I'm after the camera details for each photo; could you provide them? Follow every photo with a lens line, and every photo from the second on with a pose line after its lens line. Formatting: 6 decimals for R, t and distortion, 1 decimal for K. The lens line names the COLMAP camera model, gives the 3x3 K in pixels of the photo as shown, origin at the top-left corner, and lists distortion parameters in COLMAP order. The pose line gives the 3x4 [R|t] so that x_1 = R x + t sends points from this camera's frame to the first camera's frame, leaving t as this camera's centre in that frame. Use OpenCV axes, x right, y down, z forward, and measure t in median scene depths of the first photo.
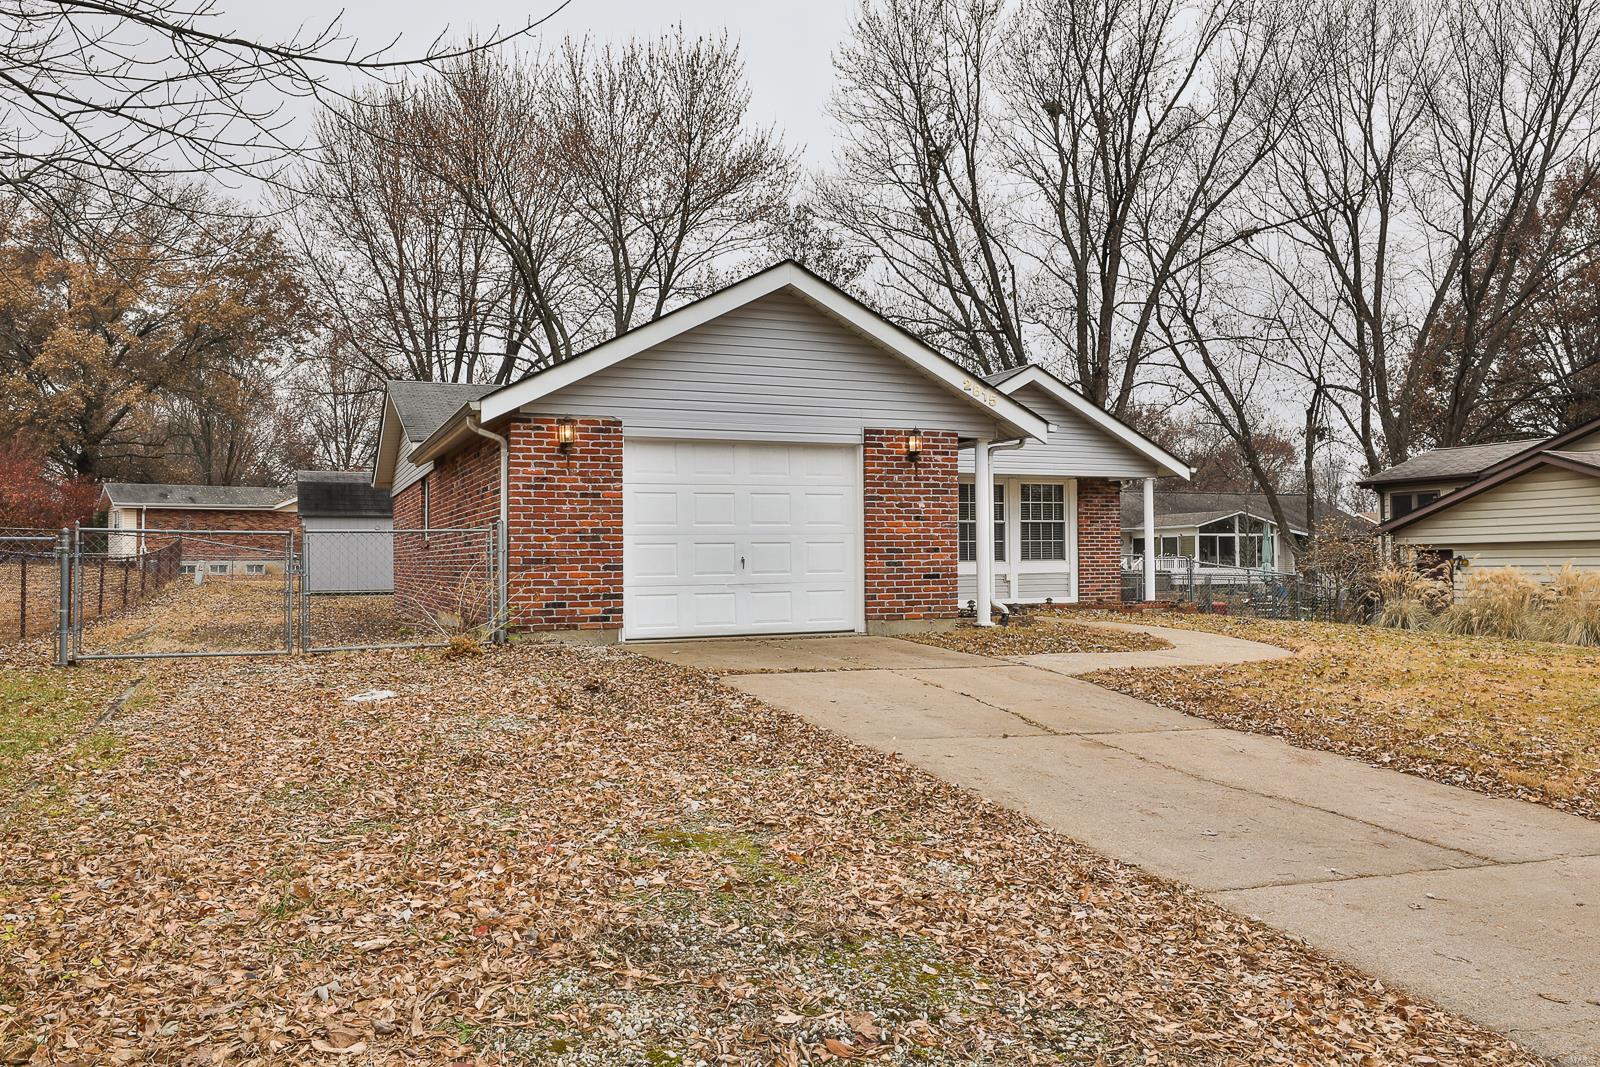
lens RADIAL K [[970.9, 0, 800.0], [0, 970.9, 533.5], [0, 0, 1]] dist [0.003211, 0.000543]
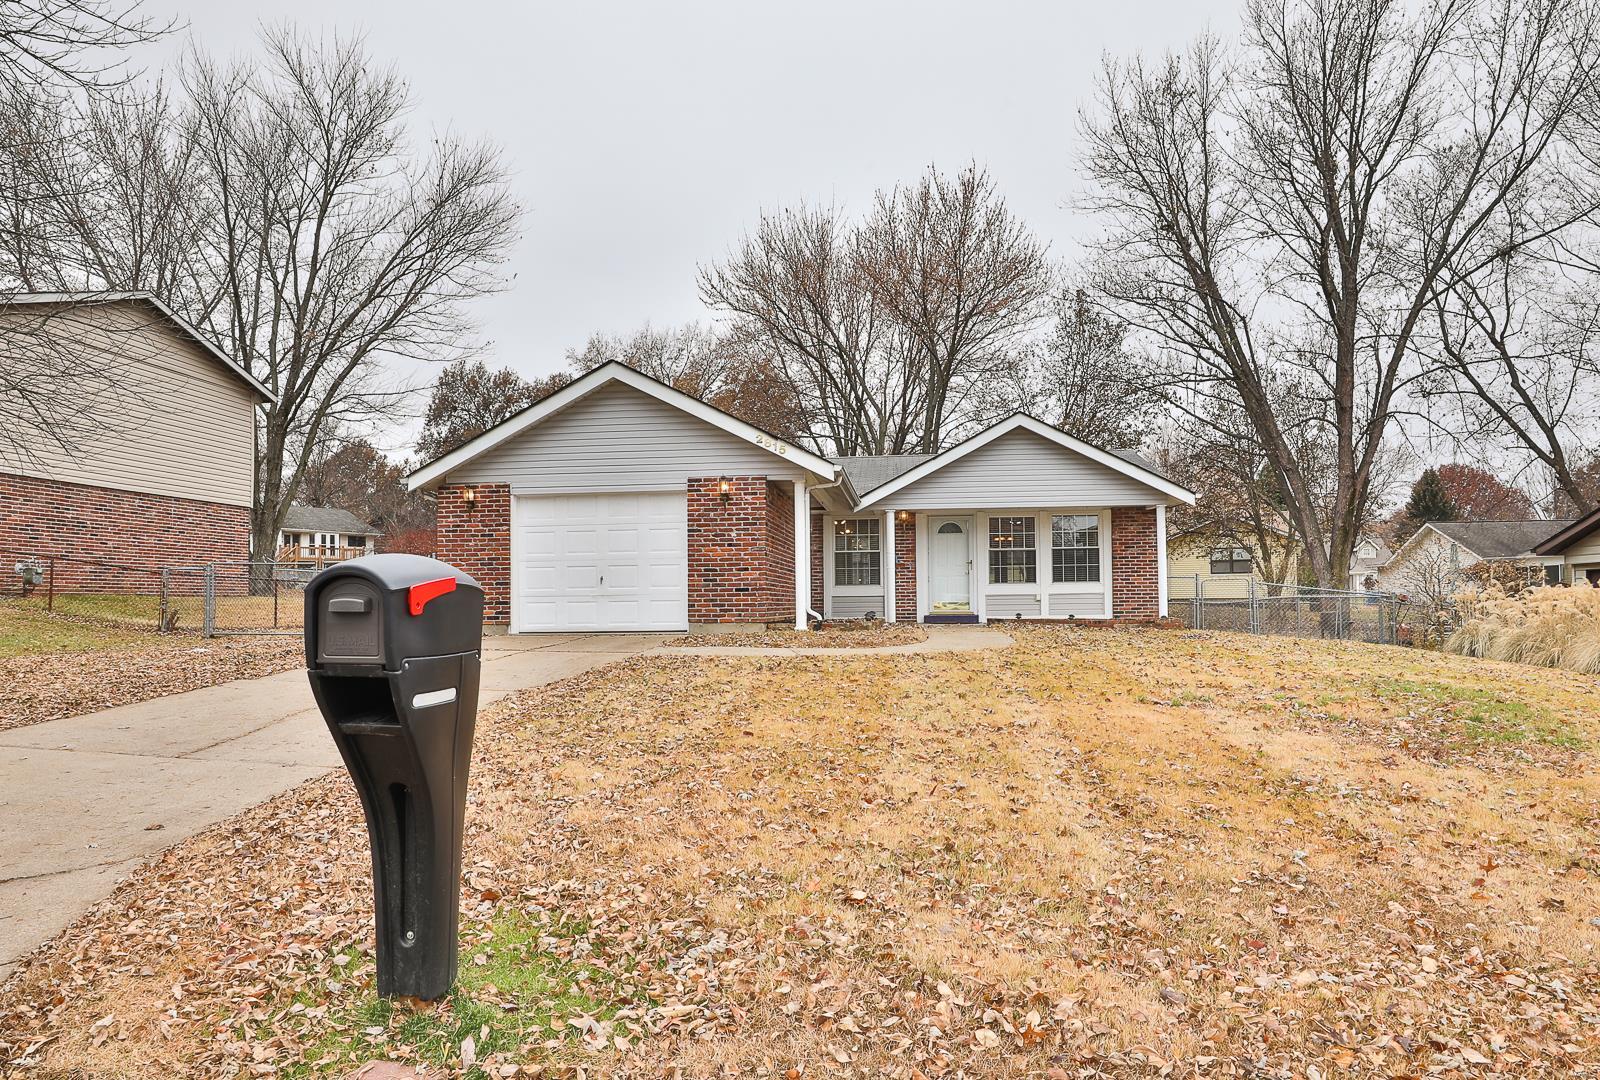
lens RADIAL K [[762.6, 0, 802.5], [0, 762.6, 575.1], [0, 0, 1]] dist [-0.021181, 0.000116]
pose [[0.911239, -0.012944, -0.411674, 0.625364], [0.015540, 0.999875, 0.002959, 0.022862], [0.411584, -0.009094, 0.911326, 0.113340]]
